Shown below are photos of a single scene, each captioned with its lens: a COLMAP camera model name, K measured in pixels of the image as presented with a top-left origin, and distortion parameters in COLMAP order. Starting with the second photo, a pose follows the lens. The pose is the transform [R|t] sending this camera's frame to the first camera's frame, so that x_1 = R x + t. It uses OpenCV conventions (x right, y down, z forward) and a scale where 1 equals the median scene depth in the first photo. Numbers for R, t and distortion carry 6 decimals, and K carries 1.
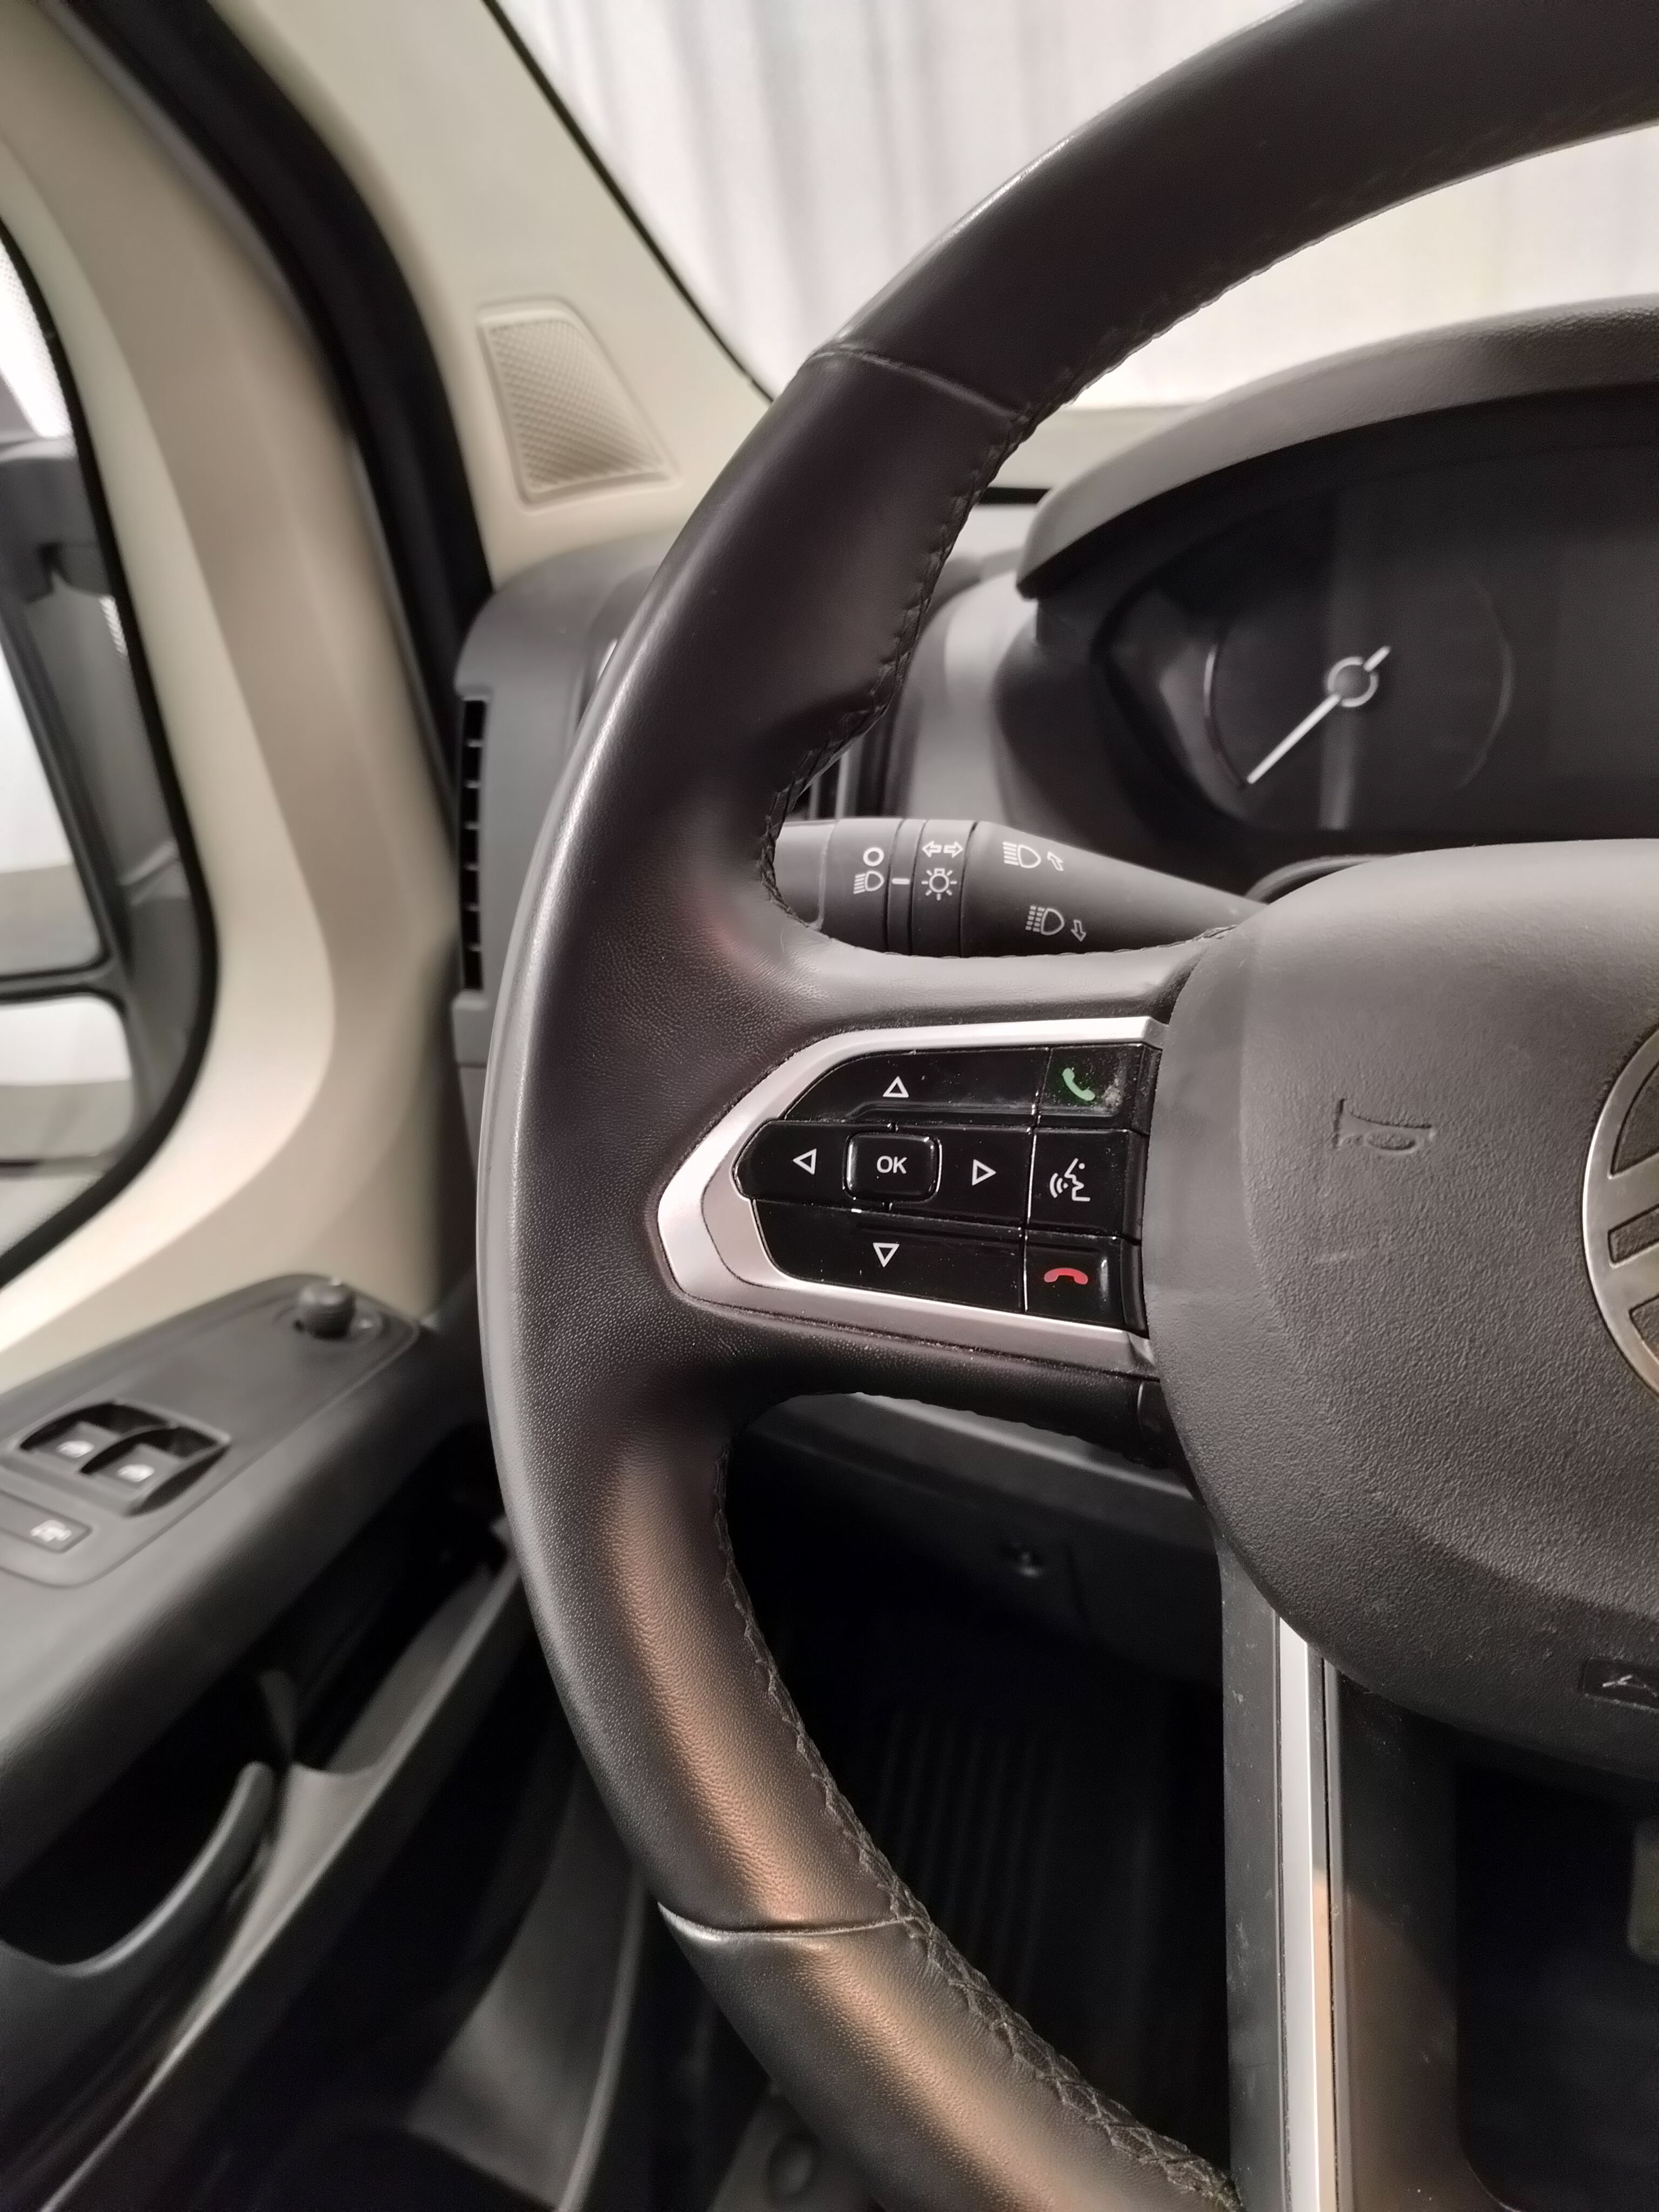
lens RADIAL K [[1631.1, 0, 859.6], [0, 1631.1, 1122.6], [0, 0, 1]] dist [0.026938, -0.094545]
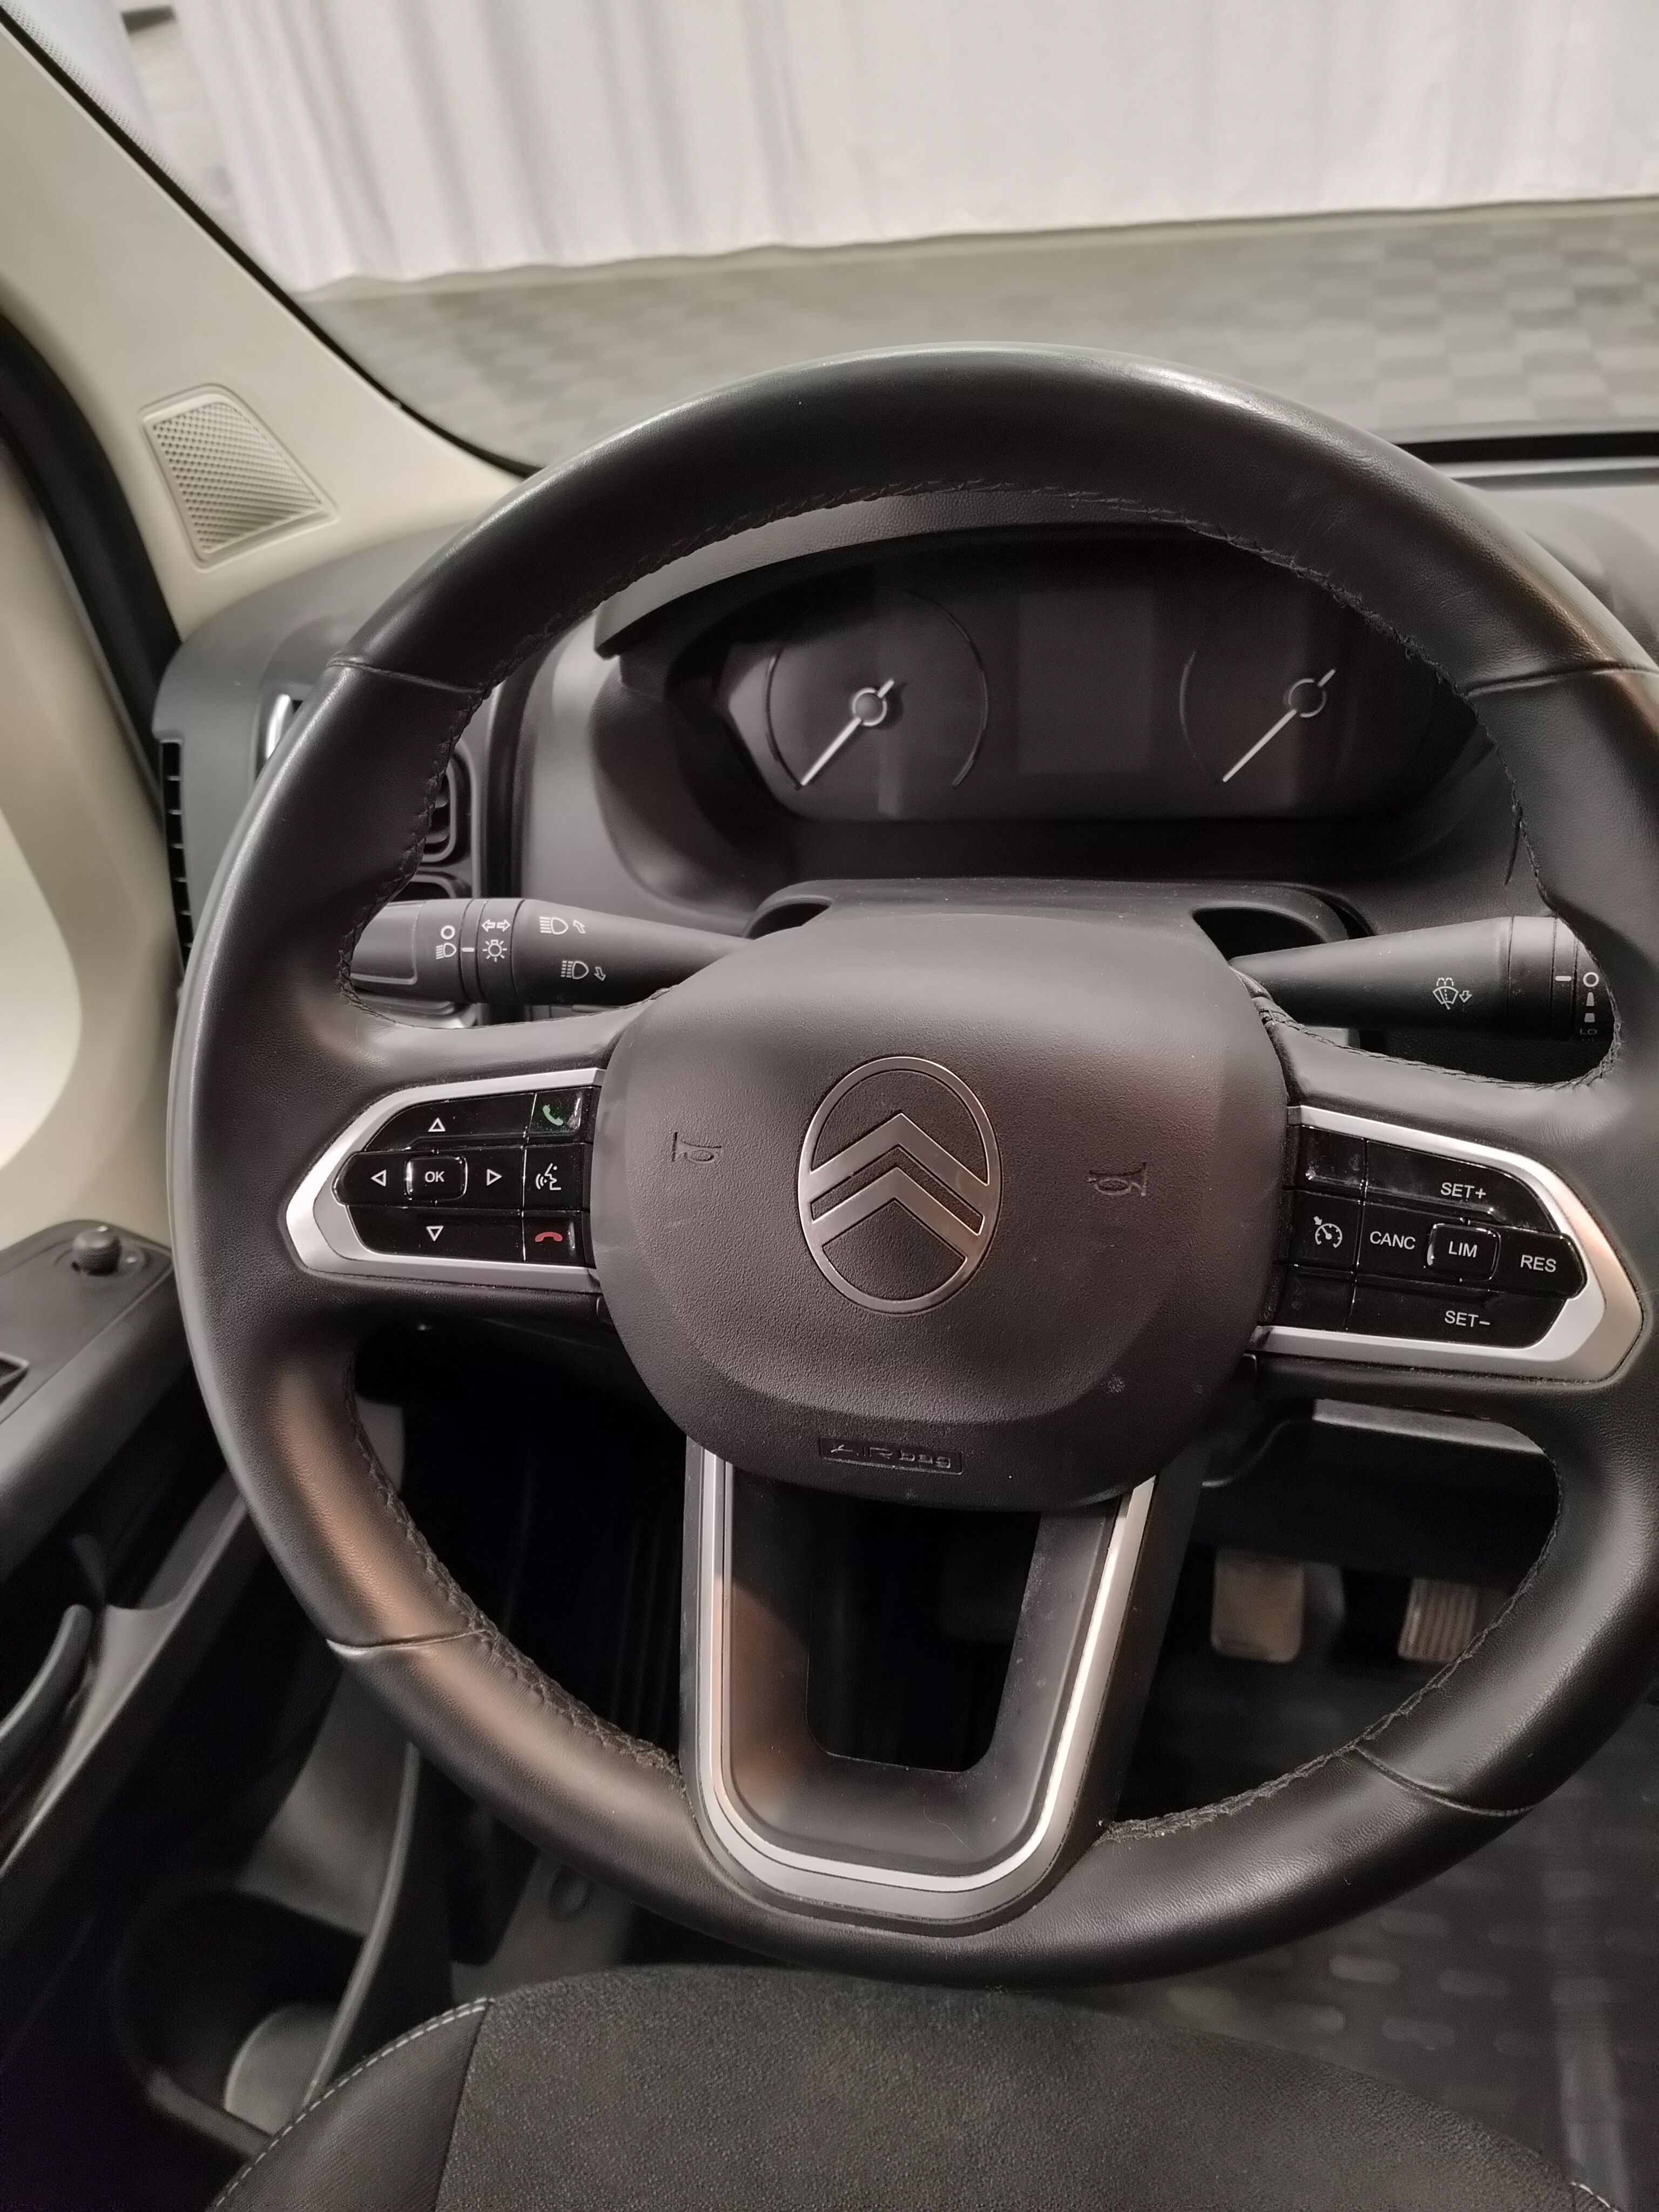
lens RADIAL K [[1617.5, 0, 829.5], [0, 1617.5, 1106.0], [0, 0, 1]] dist [0.034652, -0.098240]
pose [[0.992351, -0.075737, 0.097481, 0.244863], [0.066552, 0.993320, 0.094262, -0.160083], [-0.103969, -0.087054, 0.990763, -0.579008]]
